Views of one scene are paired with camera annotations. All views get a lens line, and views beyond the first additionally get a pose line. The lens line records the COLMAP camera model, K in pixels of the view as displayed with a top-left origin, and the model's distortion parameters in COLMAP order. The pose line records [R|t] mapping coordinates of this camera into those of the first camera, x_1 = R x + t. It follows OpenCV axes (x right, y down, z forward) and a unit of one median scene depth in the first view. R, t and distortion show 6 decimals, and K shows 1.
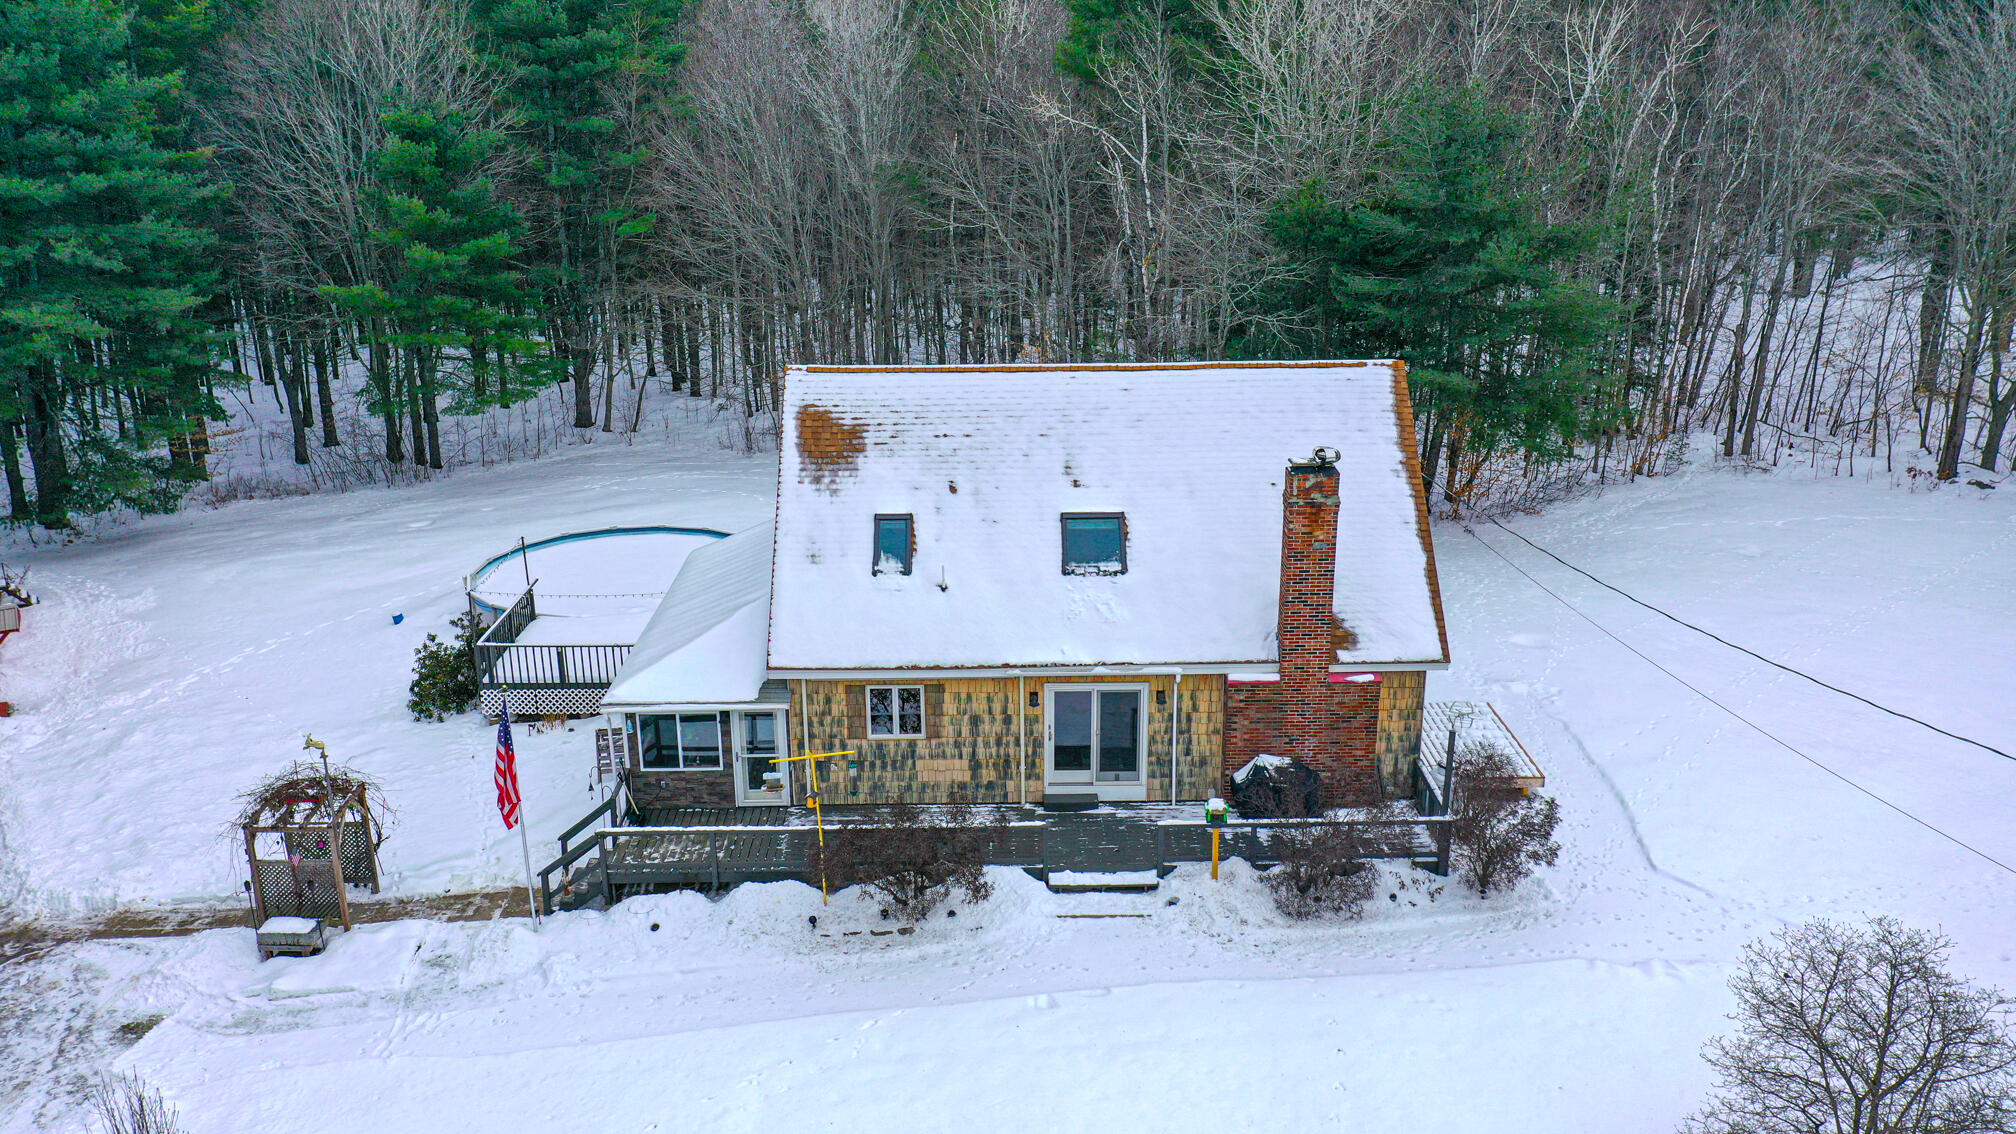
lens RADIAL K [[1603.5, 0, 1007.6], [0, 1603.5, 569.1], [0, 0, 1]] dist [0.012577, 0.000601]
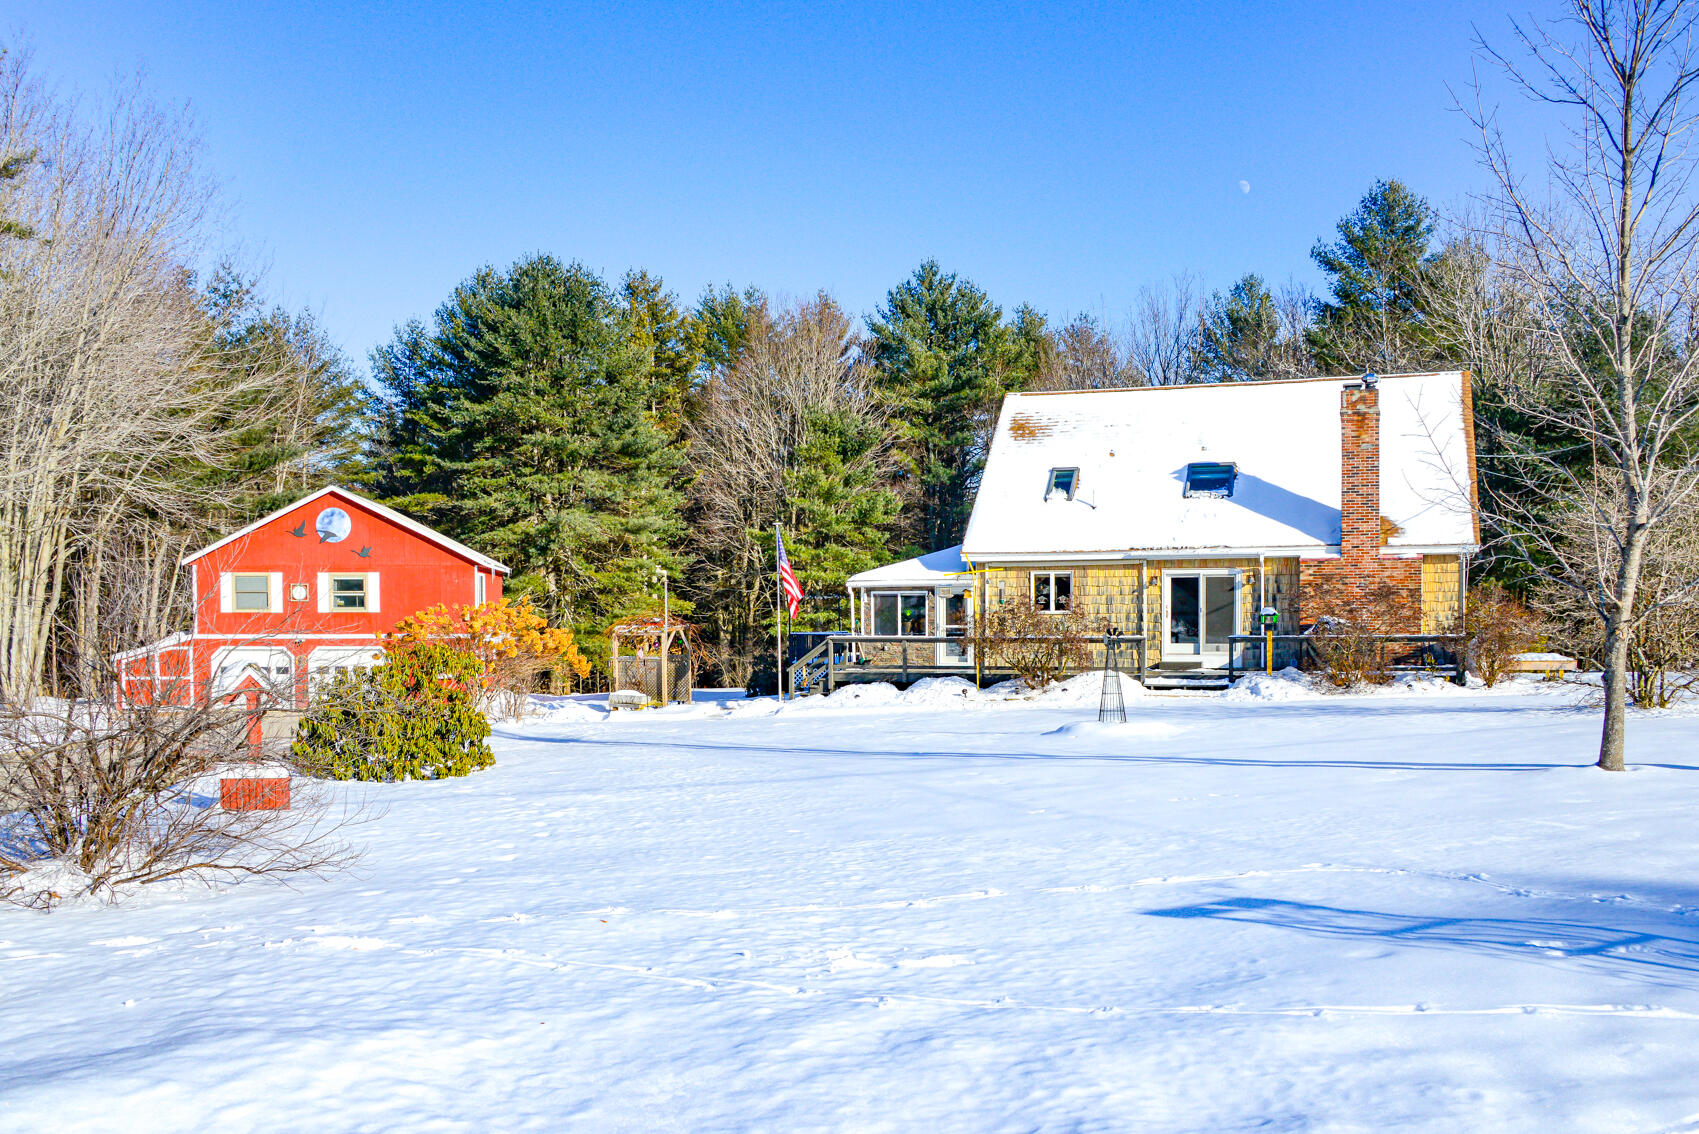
lens RADIAL K [[1498.2, 0, 851.5], [0, 1498.2, 636.8], [0, 0, 1]] dist [-0.139227, 0.018624]
pose [[0.933204, 0.009309, -0.359227, 0.222450], [-0.112694, 0.956815, -0.267963, 0.476652], [0.341220, 0.290547, 0.893953, -0.163068]]
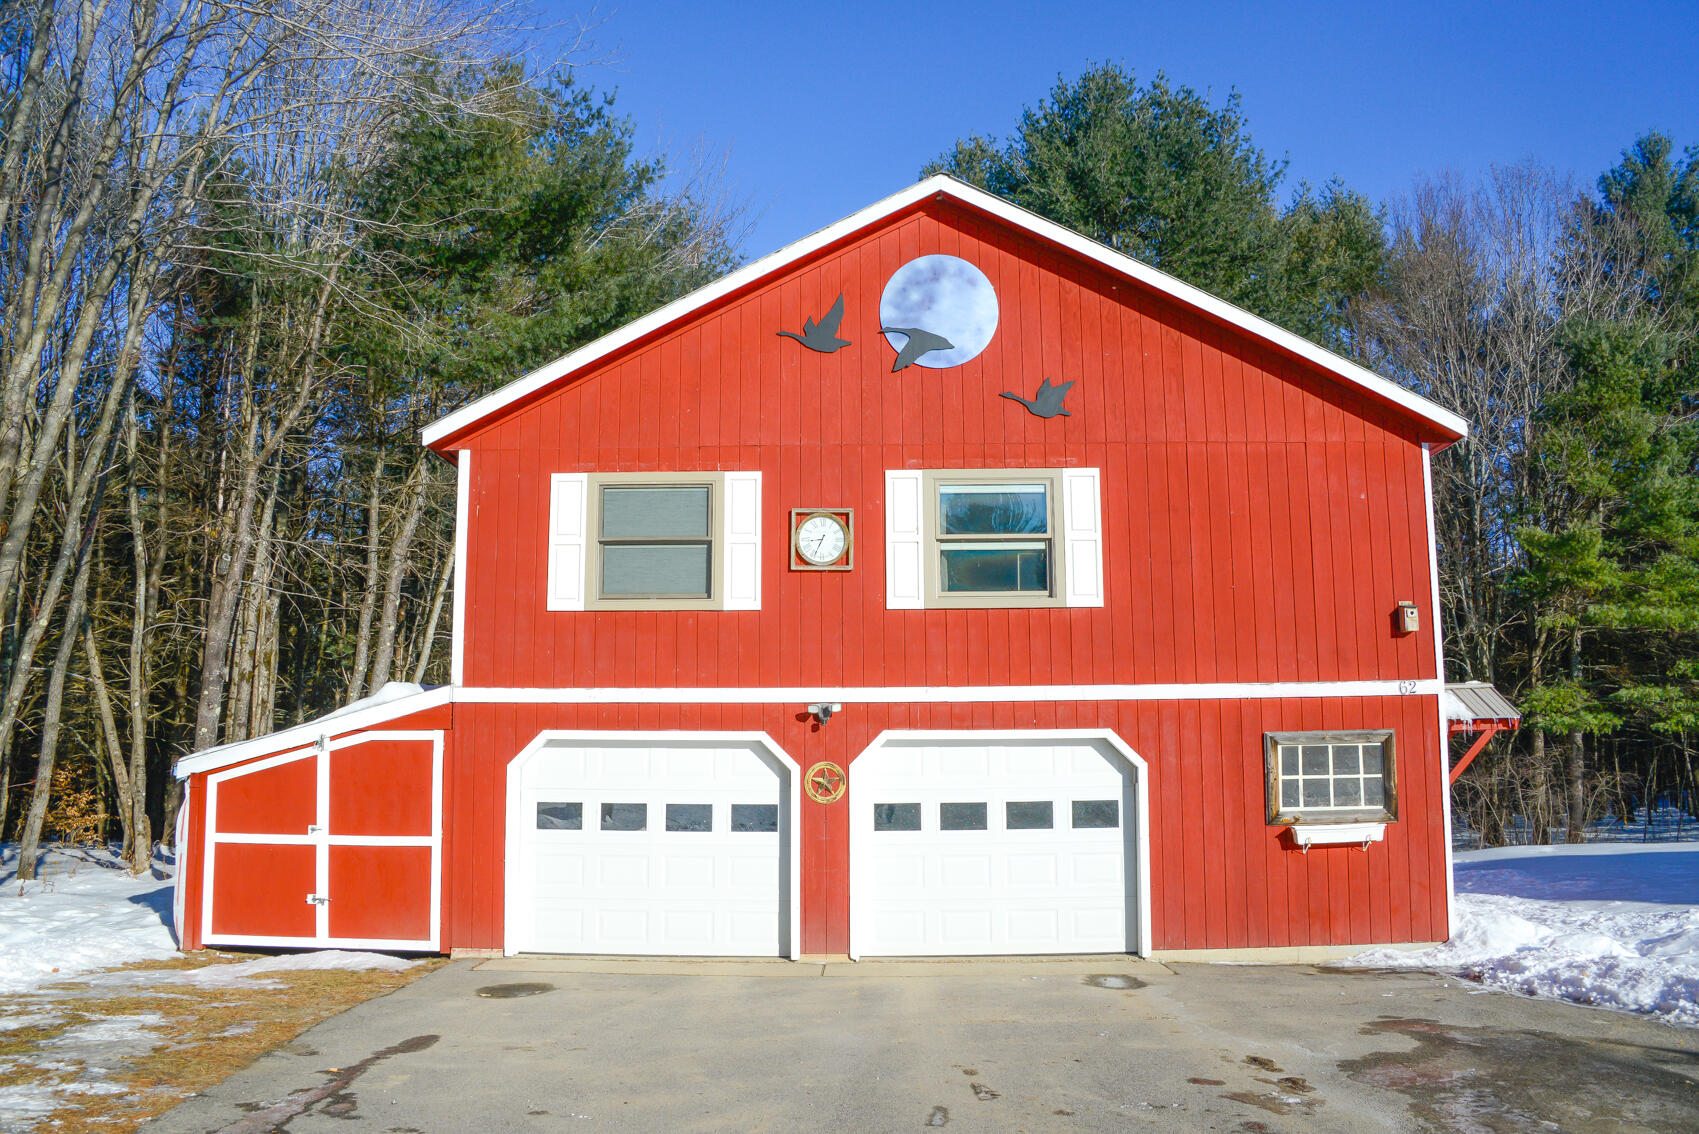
lens RADIAL K [[1321.6, 0, 846.1], [0, 1321.6, 560.1], [0, 0, 1]] dist [-0.125909, 0.000721]
pose [[0.859581, -0.073941, -0.505622, -0.773435], [-0.156185, 0.904109, -0.397735, 0.217621], [0.486547, 0.420856, 0.765606, 0.812237]]
